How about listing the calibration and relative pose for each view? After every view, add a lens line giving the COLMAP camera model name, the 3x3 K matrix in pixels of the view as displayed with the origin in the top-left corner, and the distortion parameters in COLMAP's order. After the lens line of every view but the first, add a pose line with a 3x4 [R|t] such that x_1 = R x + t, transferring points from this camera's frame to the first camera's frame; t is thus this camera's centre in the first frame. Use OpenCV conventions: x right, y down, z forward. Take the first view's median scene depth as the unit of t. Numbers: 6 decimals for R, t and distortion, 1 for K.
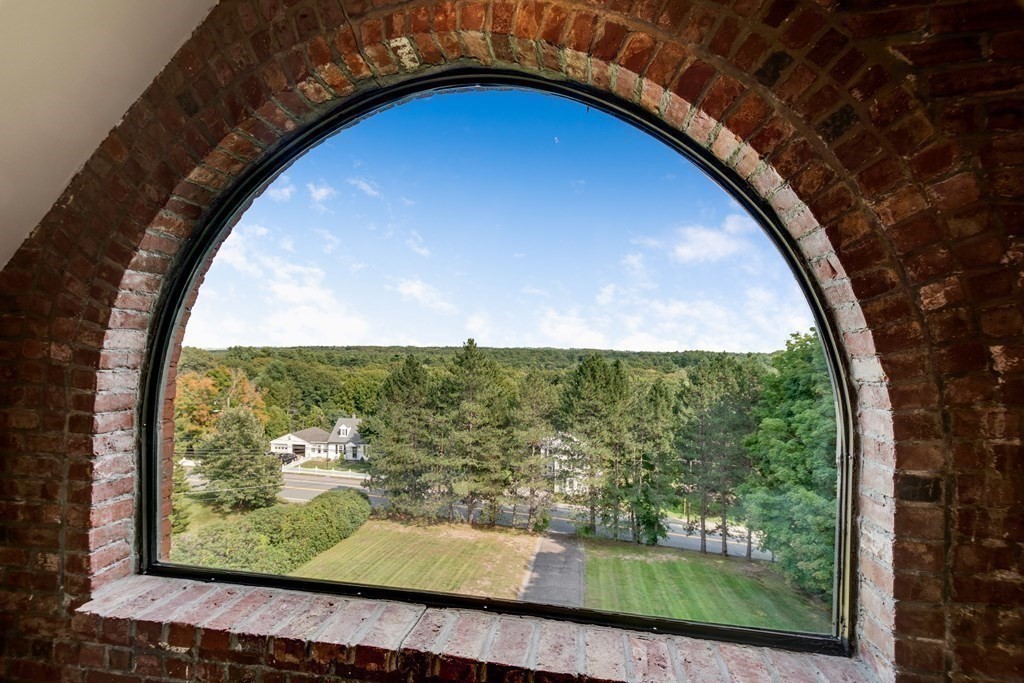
lens RADIAL K [[452.1, 0, 506.4], [0, 452.1, 356.0], [0, 0, 1]] dist [0.000761, 0.000438]
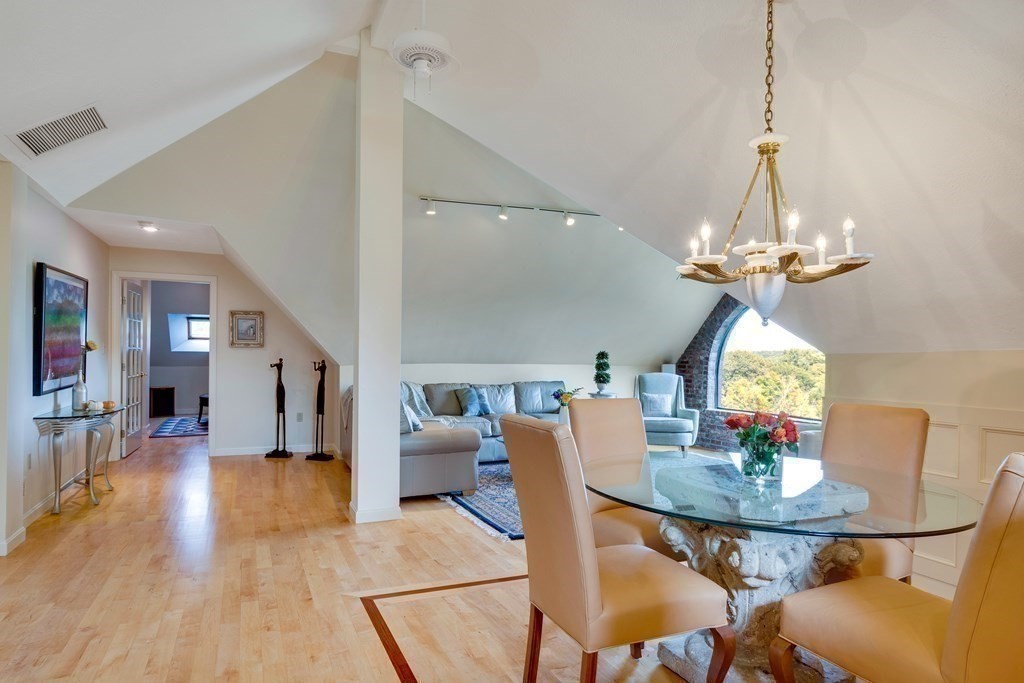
lens RADIAL K [[623.0, 0, 510.8], [0, 623.0, 355.6], [0, 0, 1]] dist [0.000533, 0.000615]
pose [[0.568782, -0.001300, -0.822487, 0.077369], [-0.006941, 0.999956, -0.006380, 0.000630], [0.822459, 0.009337, 0.568748, -0.104008]]
